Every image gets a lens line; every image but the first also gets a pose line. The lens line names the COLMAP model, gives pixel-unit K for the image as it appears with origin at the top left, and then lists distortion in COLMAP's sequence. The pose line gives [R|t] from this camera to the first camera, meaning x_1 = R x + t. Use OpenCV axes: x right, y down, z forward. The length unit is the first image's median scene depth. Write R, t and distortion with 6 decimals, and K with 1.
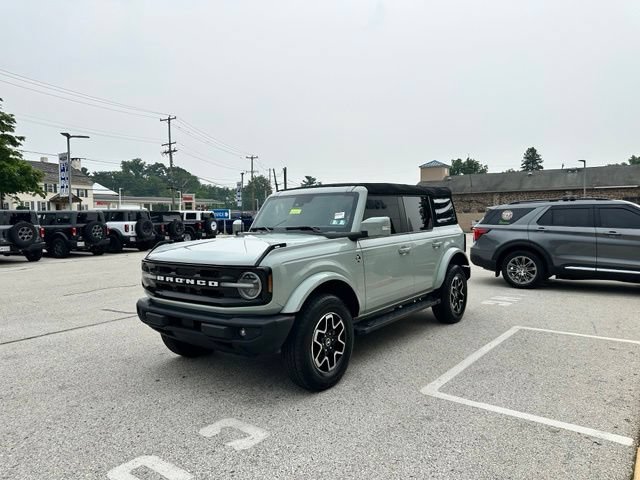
lens RADIAL K [[448.2, 0, 321.4], [0, 448.2, 238.5], [0, 0, 1]] dist [0.074397, -0.107060]
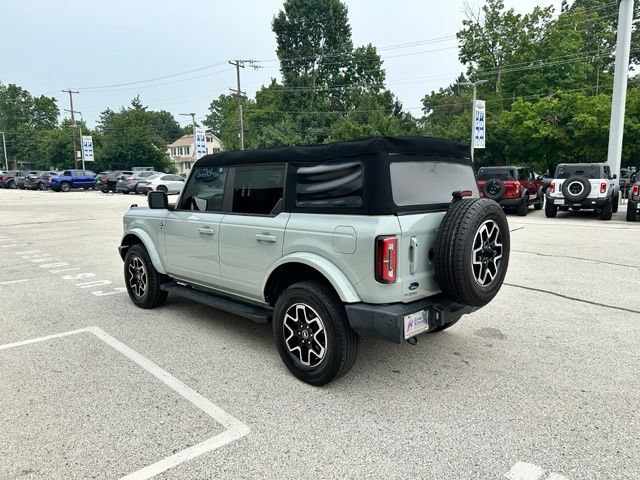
lens RADIAL K [[454.2, 0, 324.9], [0, 454.2, 237.1], [0, 0, 1]] dist [0.068973, -0.104706]
pose [[-0.130107, 0.146313, -0.980645, 0.840232], [-0.035788, 0.987715, 0.152116, -0.086378], [0.990854, 0.054887, -0.123272, 1.088688]]
